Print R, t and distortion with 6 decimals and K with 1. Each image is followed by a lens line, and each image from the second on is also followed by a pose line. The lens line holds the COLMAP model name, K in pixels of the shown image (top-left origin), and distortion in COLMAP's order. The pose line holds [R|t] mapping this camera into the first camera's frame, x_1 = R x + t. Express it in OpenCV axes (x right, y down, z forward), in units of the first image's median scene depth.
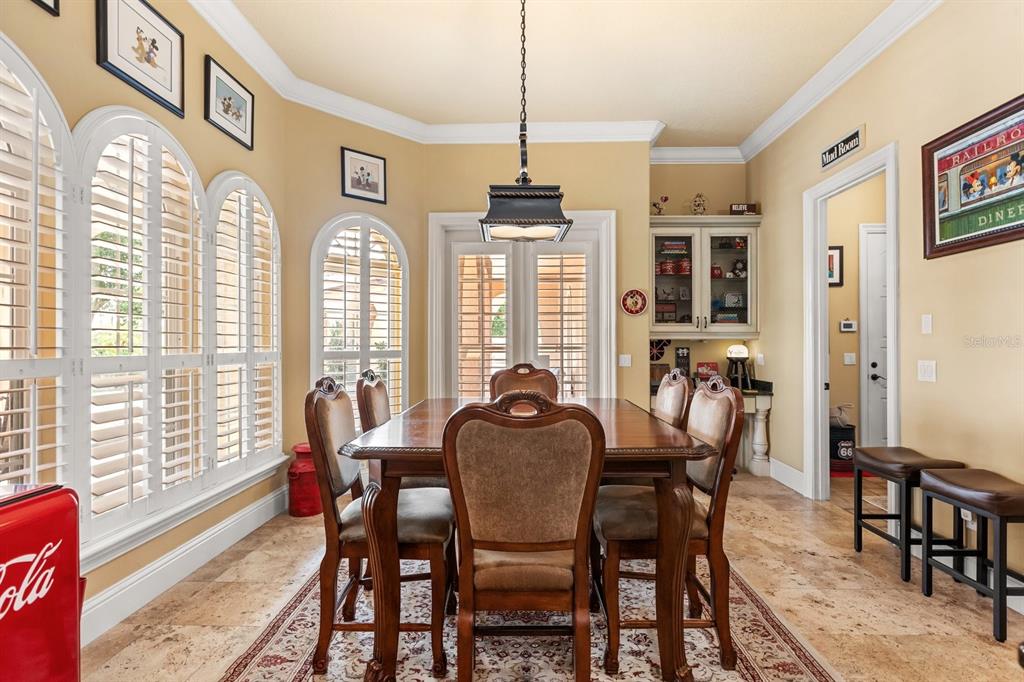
lens RADIAL K [[514.9, 0, 514.8], [0, 514.9, 339.9], [0, 0, 1]] dist [0.001230, -0.001436]
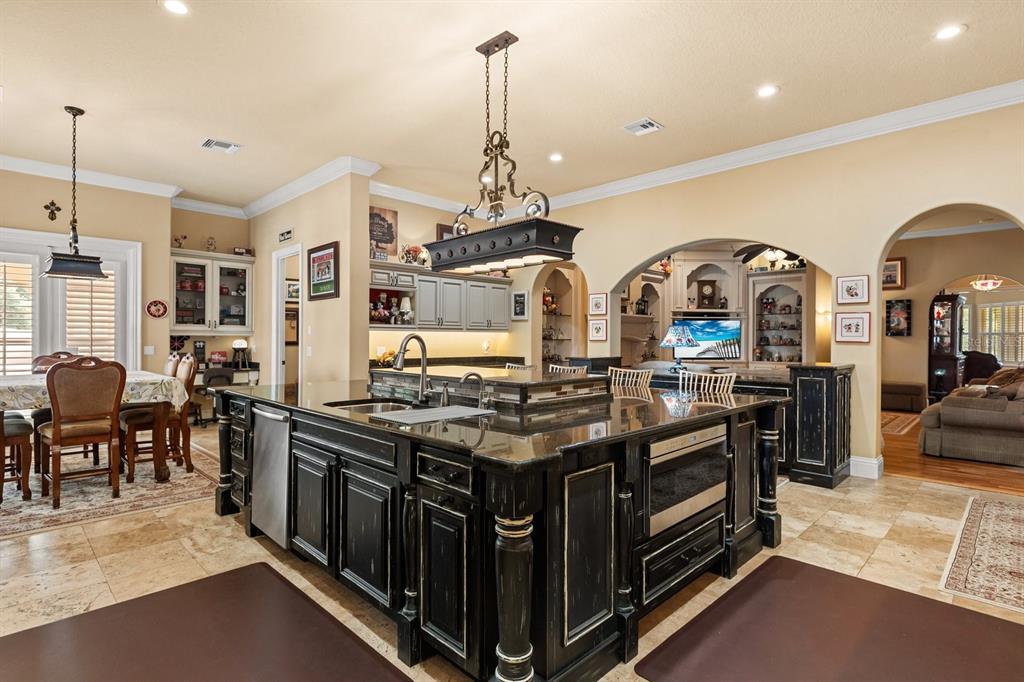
lens RADIAL K [[514.9, 0, 519.5], [0, 514.9, 338.1], [0, 0, 1]] dist [0.001230, -0.001436]
pose [[0.688958, 0.005052, 0.724783, -0.102505], [-0.010116, 0.999945, 0.002645, -0.006858], [-0.724730, -0.009154, 0.688972, -0.664836]]
